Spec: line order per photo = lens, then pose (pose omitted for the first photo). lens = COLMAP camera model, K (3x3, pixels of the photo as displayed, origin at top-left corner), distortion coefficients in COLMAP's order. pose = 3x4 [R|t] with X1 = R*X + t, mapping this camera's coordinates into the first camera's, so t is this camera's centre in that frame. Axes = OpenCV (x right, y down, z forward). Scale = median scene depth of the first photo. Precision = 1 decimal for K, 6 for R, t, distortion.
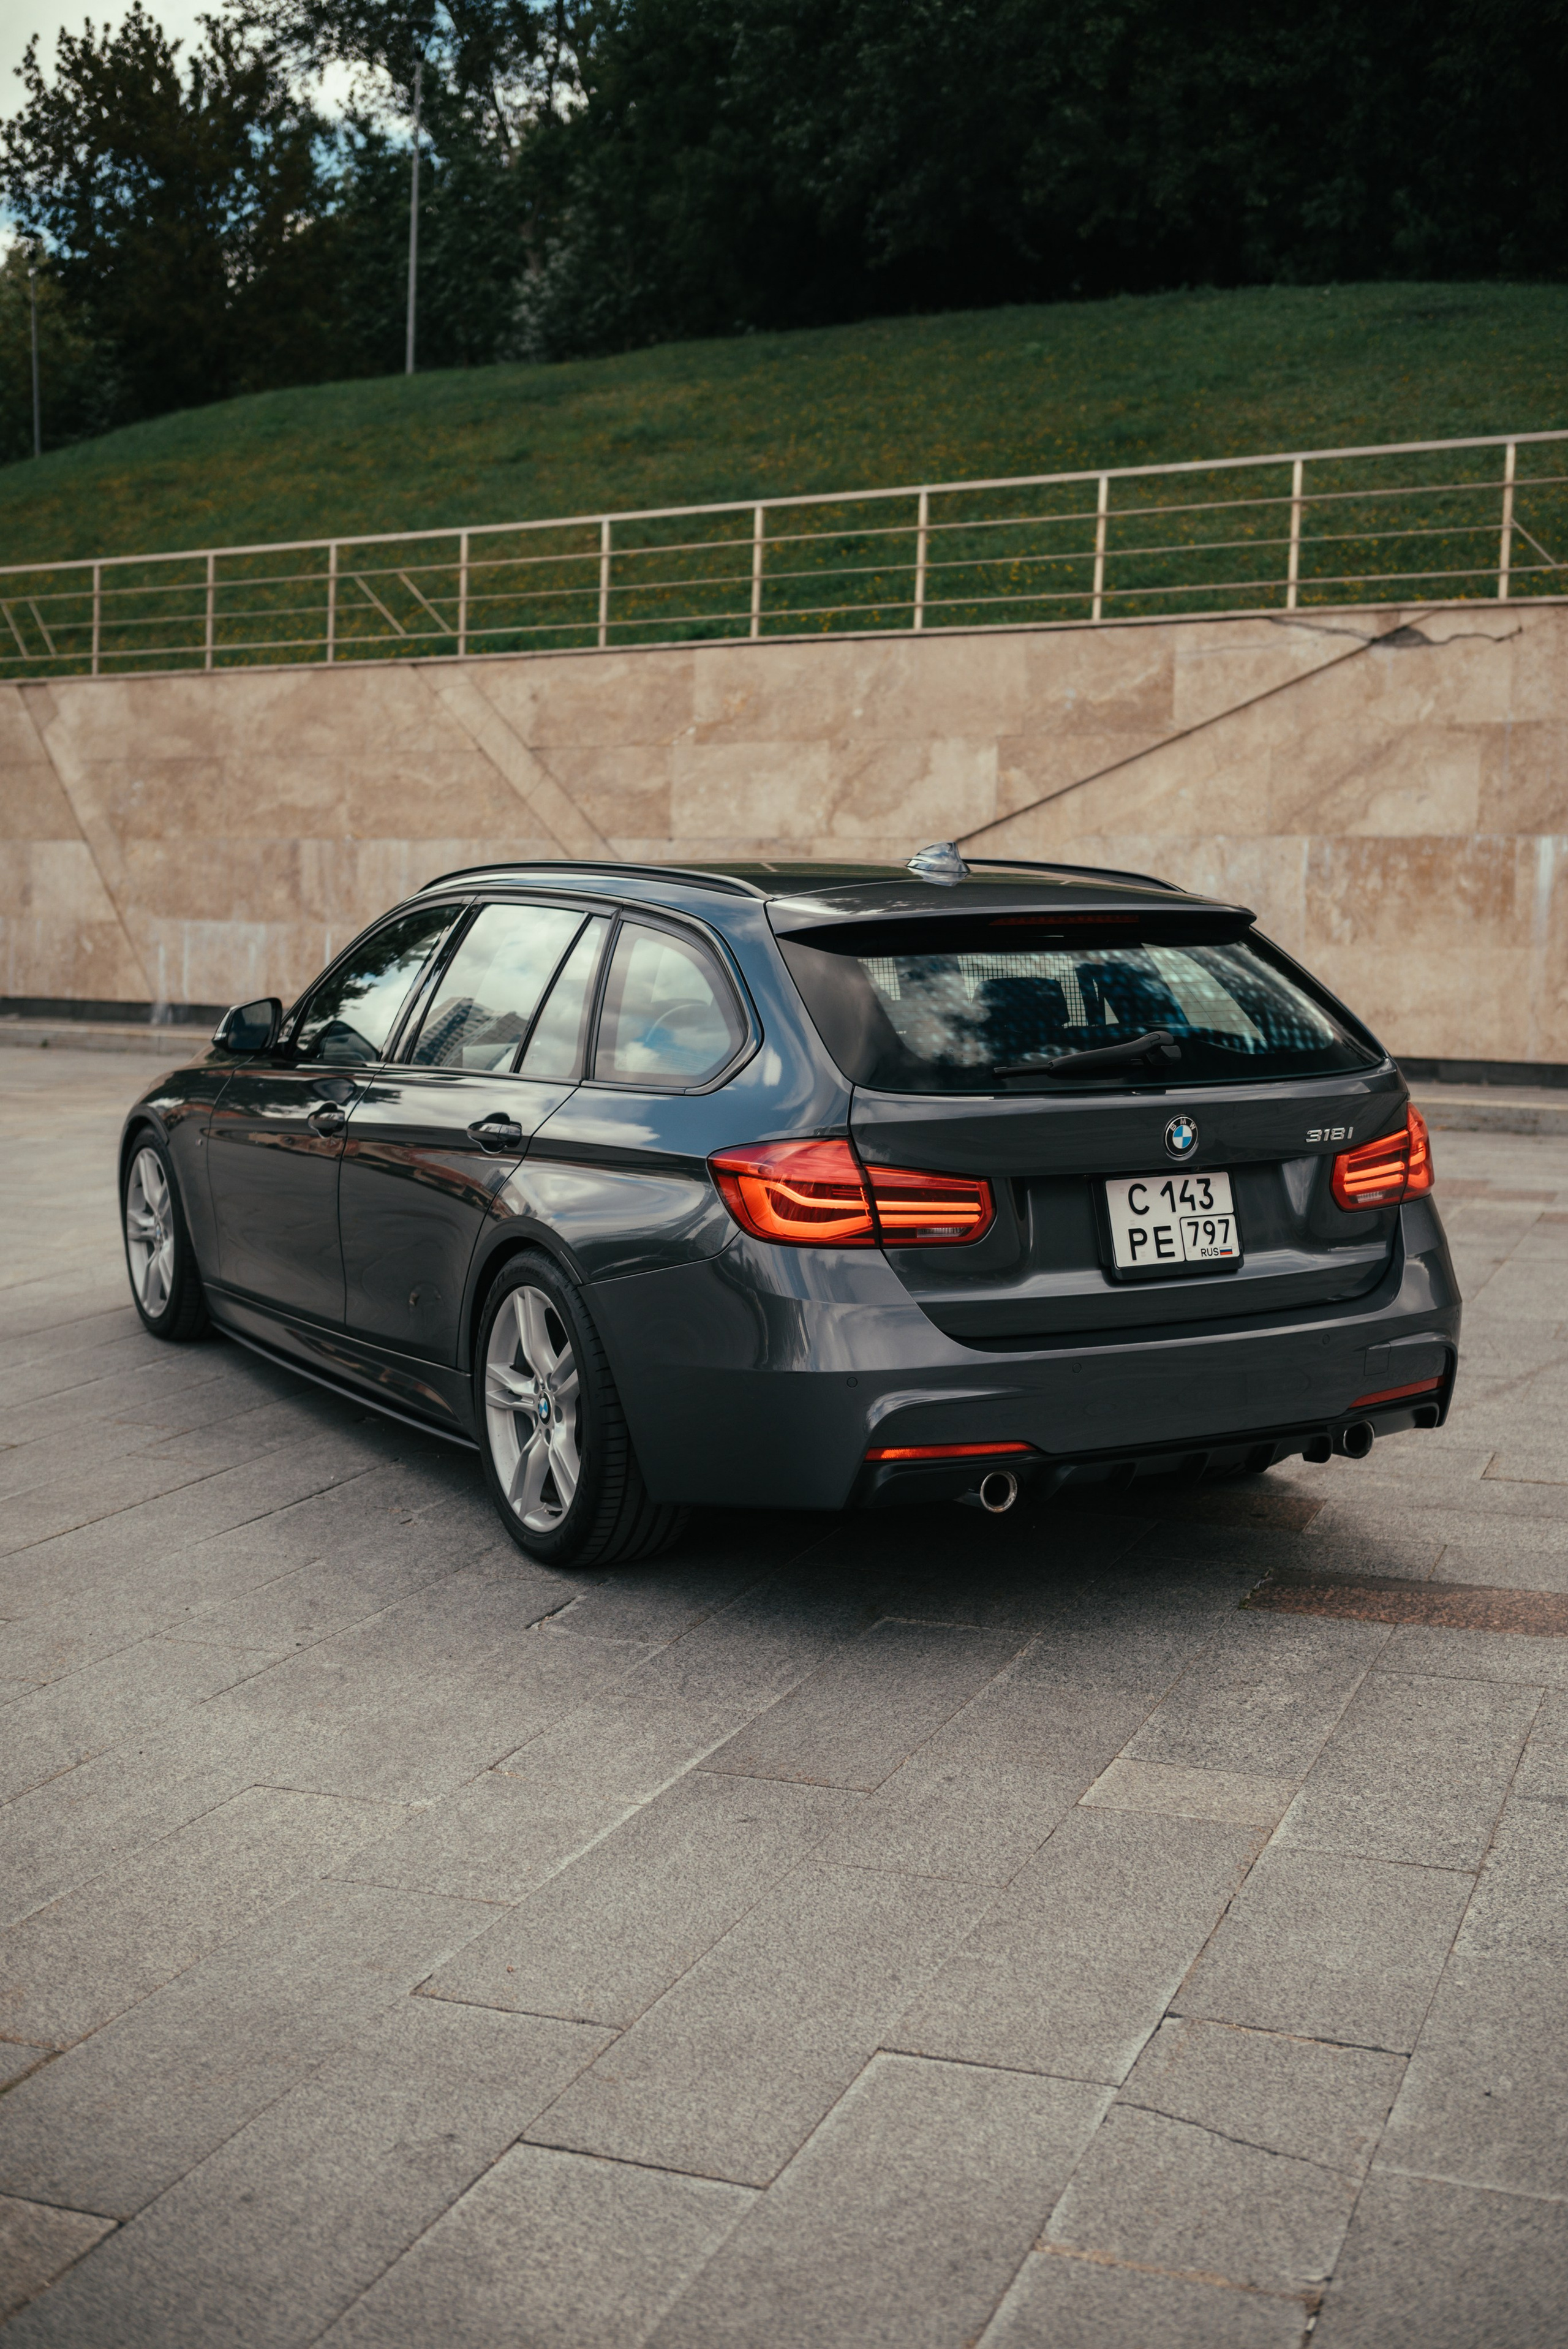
lens RADIAL K [[2764.3, 0, 777.9], [0, 2764.3, 1141.7], [0, 0, 1]] dist [0.009037, 0.021227]
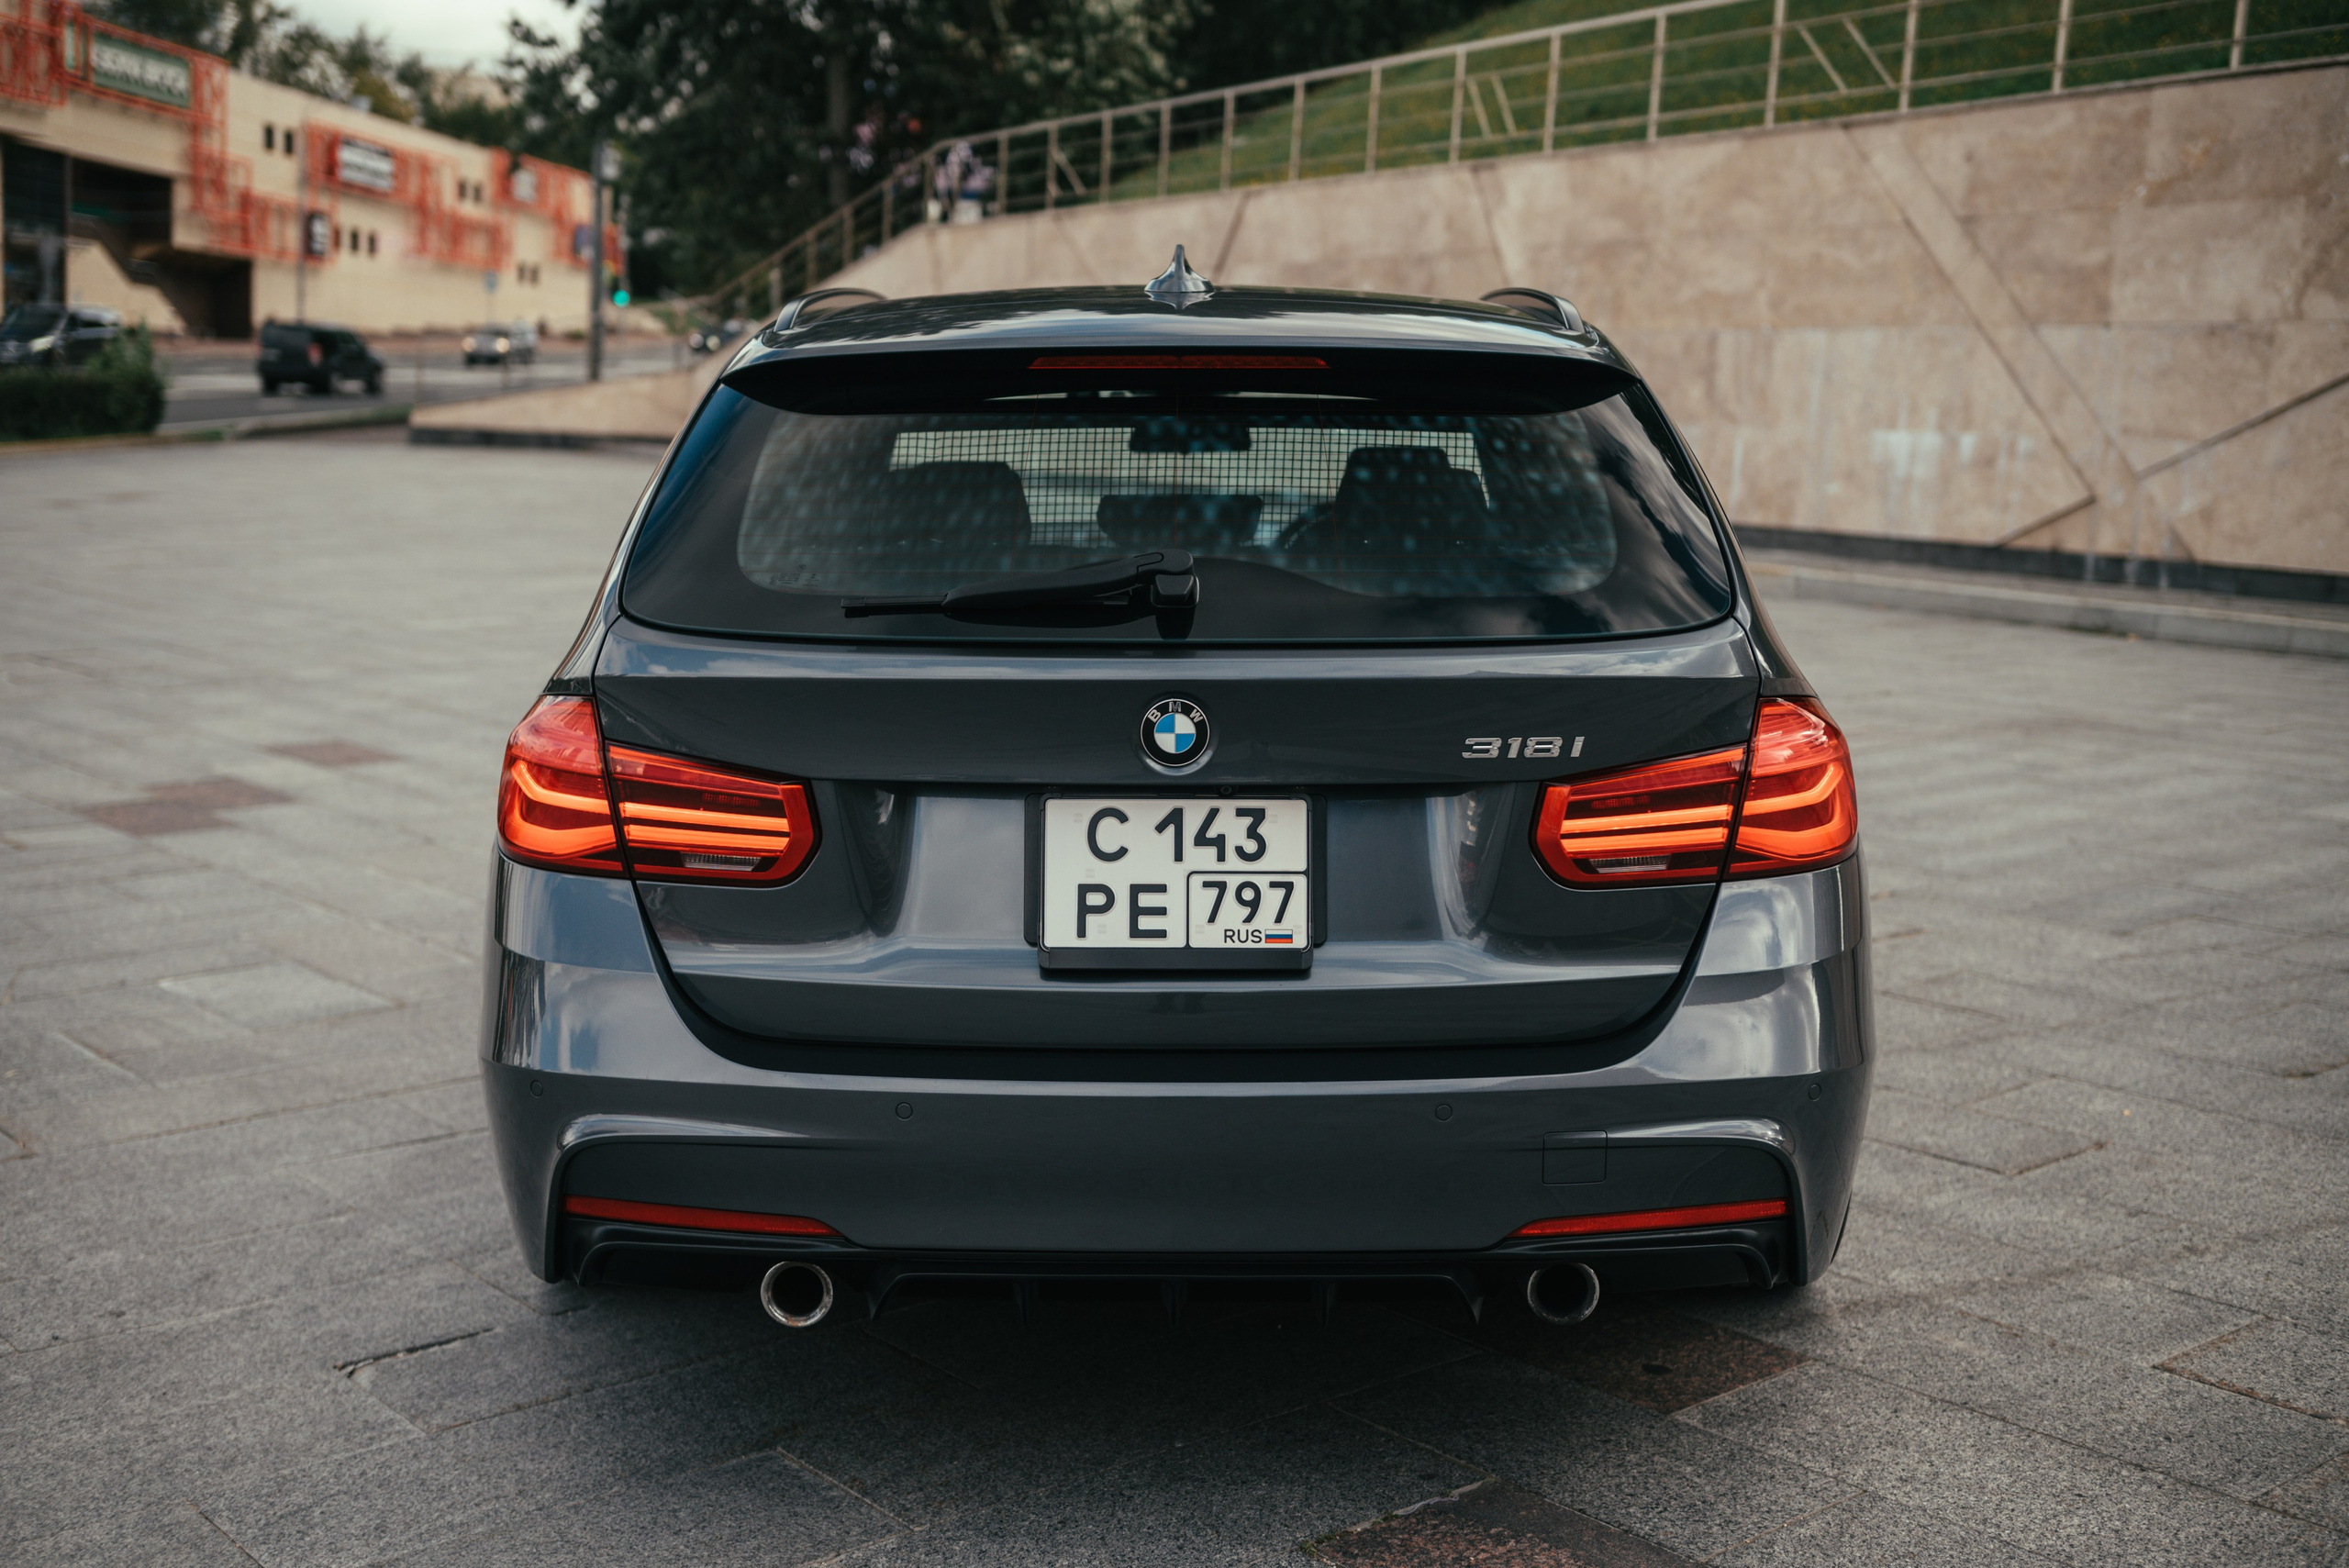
lens RADIAL K [[2764.2, 0, 1174.5], [0, 2764.2, 784.0], [0, 0, 1]] dist [0.009037, 0.021227]
pose [[0.870181, 0.078360, -0.486461, 0.134549], [-0.056638, 0.996637, 0.059227, -0.007975], [0.489466, -0.023986, 0.871693, 0.157017]]
